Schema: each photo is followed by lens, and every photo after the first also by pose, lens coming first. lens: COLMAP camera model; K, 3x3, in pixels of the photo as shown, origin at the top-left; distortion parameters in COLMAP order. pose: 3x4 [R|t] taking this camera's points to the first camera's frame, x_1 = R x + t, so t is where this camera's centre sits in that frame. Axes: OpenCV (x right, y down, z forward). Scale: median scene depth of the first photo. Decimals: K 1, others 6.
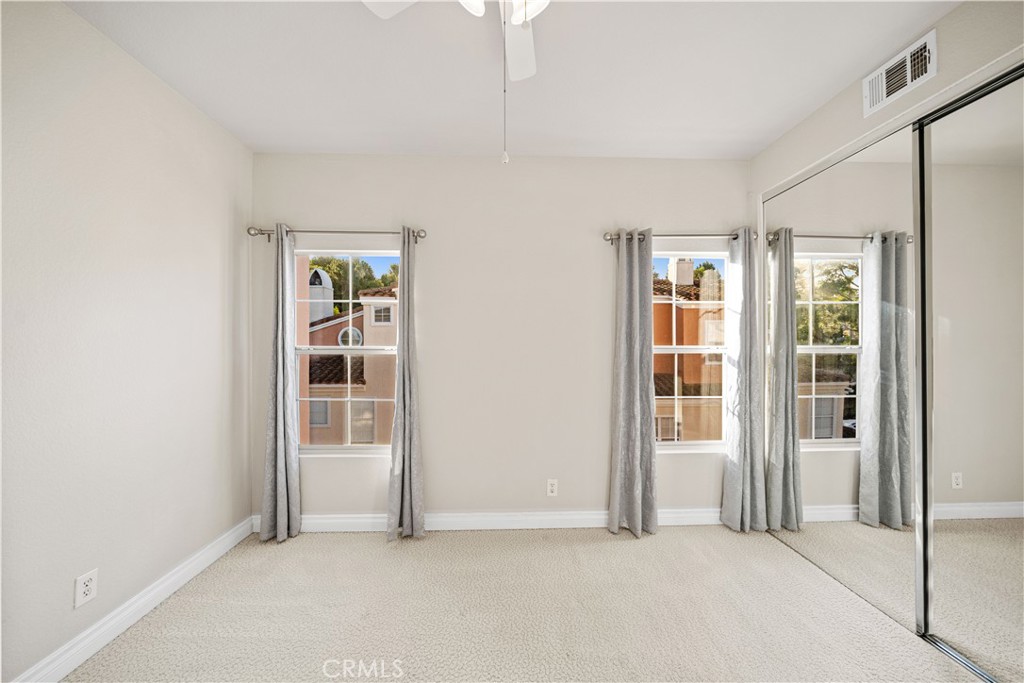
lens RADIAL K [[354.7, 0, 511.4], [0, 354.7, 344.9], [0, 0, 1]] dist [-0.001258, -0.000236]
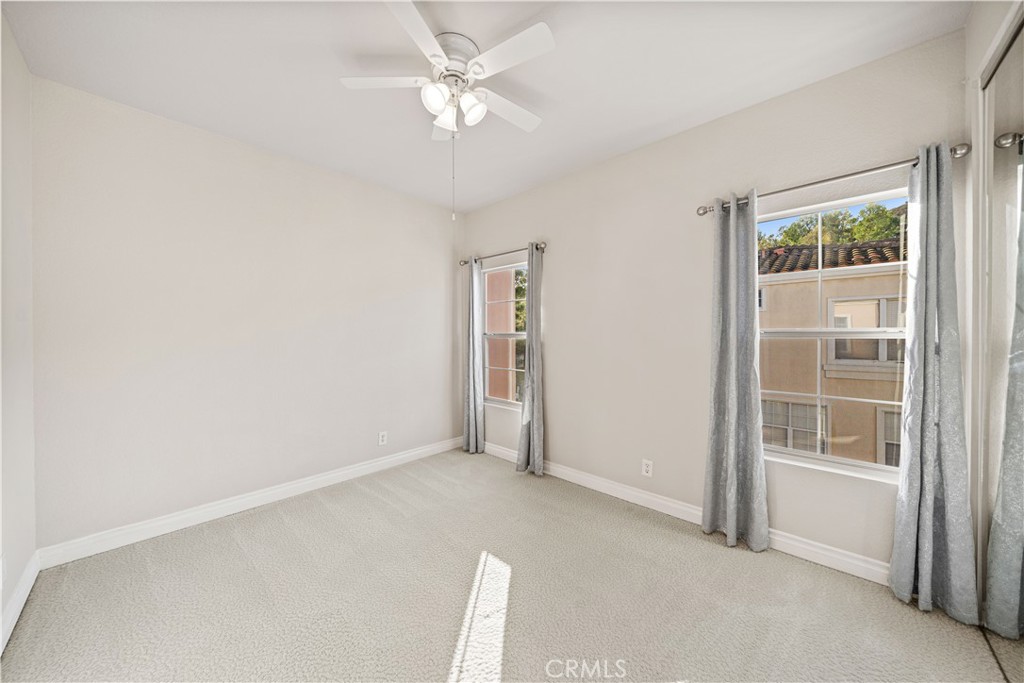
lens RADIAL K [[354.7, 0, 512.3], [0, 354.7, 339.7], [0, 0, 1]] dist [-0.001258, -0.000236]
pose [[0.705749, 0.006478, -0.708433, 0.595216], [0.002954, 0.999923, 0.012086, 0.016830], [0.708456, -0.010623, 0.705675, -0.001888]]
